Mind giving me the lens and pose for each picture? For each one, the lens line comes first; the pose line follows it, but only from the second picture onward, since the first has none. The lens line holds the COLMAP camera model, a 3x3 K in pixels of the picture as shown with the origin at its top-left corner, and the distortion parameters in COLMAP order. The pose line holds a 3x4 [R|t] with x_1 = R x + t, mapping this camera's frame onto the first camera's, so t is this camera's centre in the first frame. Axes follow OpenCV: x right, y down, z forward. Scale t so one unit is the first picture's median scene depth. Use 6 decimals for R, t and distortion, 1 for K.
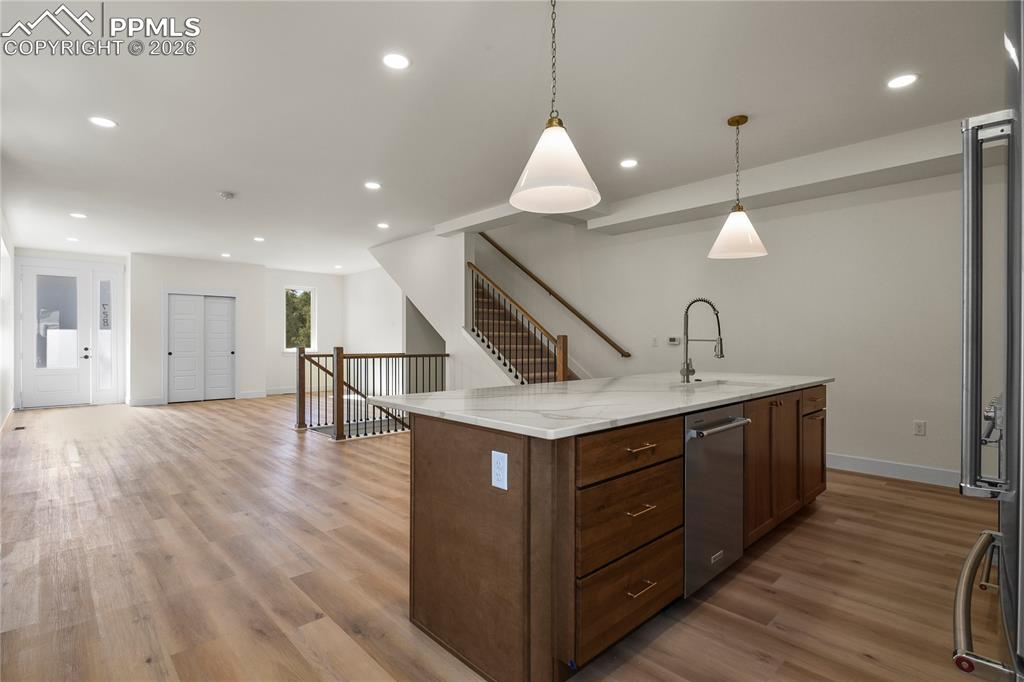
lens RADIAL K [[498.0, 0, 516.6], [0, 498.0, 339.5], [0, 0, 1]] dist [-0.014915, -0.000488]
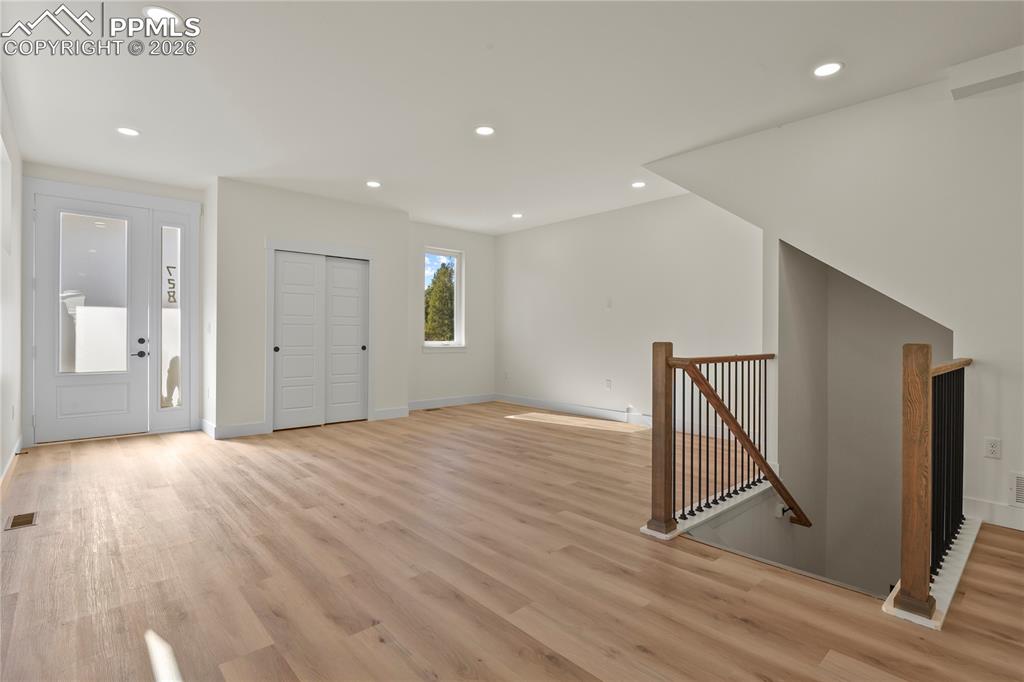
lens RADIAL K [[499.3, 0, 515.5], [0, 499.3, 335.0], [0, 0, 1]] dist [-0.015683, -0.000818]
pose [[0.999551, 0.005854, -0.029396, -0.473020], [-0.005635, 0.999956, 0.007523, 0.006132], [0.029438, -0.007354, 0.999540, 0.485319]]
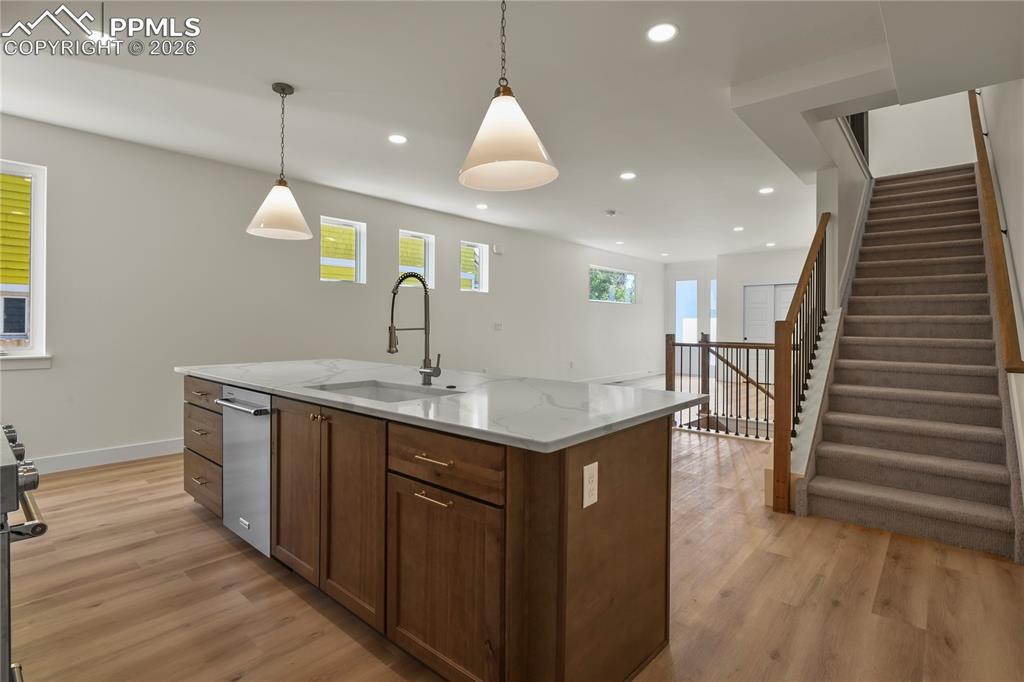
lens RADIAL K [[499.3, 0, 515.5], [0, 499.3, 335.0], [0, 0, 1]] dist [-0.015683, -0.000818]
pose [[0.090461, 0.017177, -0.995752, 0.465482], [0.002105, 0.999846, 0.017439, -0.001486], [0.995898, -0.003674, 0.090410, 0.450110]]
